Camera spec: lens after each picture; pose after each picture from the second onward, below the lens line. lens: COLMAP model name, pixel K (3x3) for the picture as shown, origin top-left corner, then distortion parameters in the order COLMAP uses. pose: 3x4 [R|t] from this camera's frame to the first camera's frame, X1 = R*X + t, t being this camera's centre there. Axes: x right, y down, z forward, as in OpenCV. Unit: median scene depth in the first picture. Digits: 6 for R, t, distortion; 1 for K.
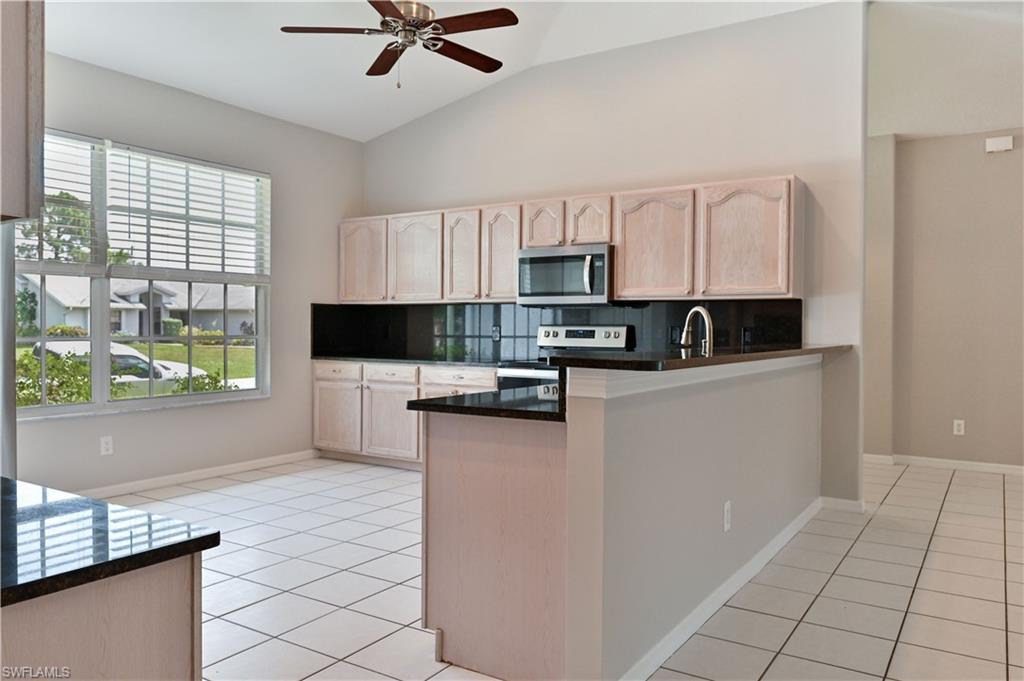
lens RADIAL K [[744.9, 0, 512.0], [0, 744.9, 340.5], [0, 0, 1]] dist [-0.007811, -0.001767]
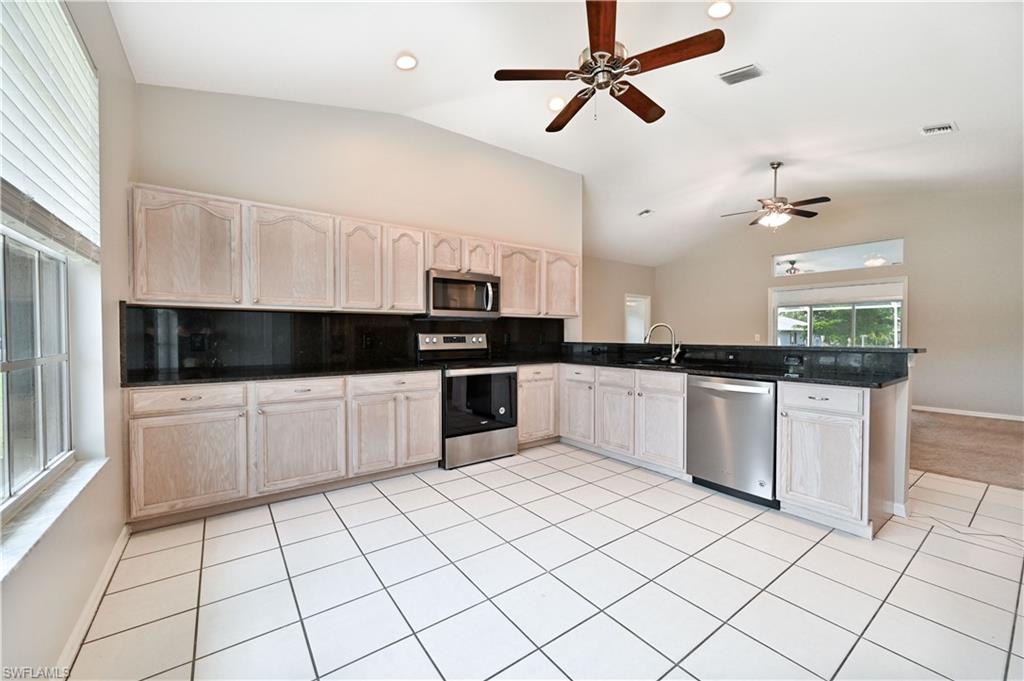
lens RADIAL K [[403.4, 0, 512.0], [0, 403.4, 340.5], [0, 0, 1]] dist [-0.000461, -0.000074]
pose [[0.362497, -0.019375, 0.931783, -0.544249], [0.022770, 0.999670, 0.011929, -0.013733], [-0.931707, 0.016892, 0.362819, 0.645794]]
